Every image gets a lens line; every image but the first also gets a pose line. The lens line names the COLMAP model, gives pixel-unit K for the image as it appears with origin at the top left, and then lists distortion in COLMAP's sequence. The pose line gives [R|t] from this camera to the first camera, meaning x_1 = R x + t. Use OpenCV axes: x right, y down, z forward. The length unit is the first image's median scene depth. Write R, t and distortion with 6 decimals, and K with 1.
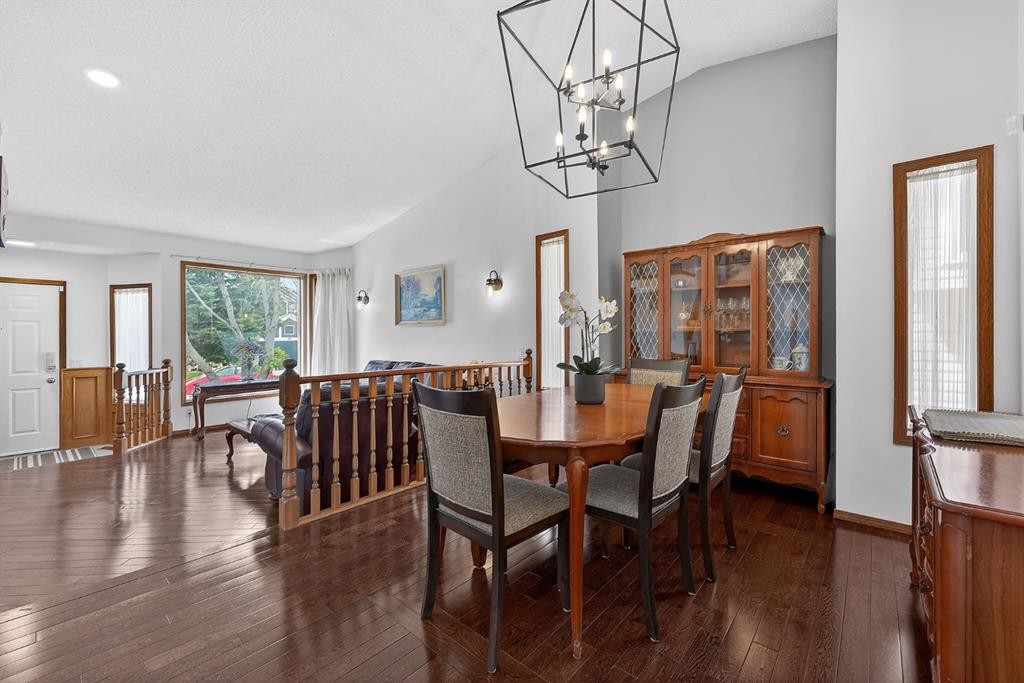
lens RADIAL K [[415.7, 0, 507.4], [0, 415.7, 338.2], [0, 0, 1]] dist [-0.000918, -0.000598]
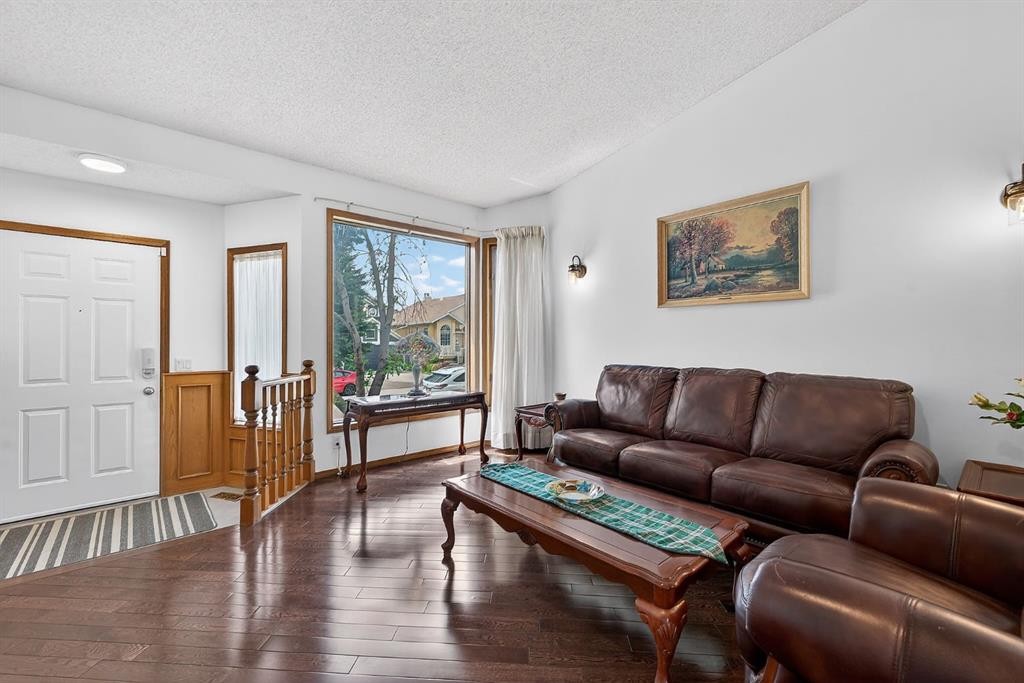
lens RADIAL K [[415.7, 0, 507.4], [0, 415.7, 338.2], [0, 0, 1]] dist [-0.000918, -0.000598]
pose [[0.991548, 0.000263, -0.129742, -0.435822], [-0.001064, 0.999981, -0.006099, 0.020701], [0.129738, 0.006185, 0.991529, 0.406744]]
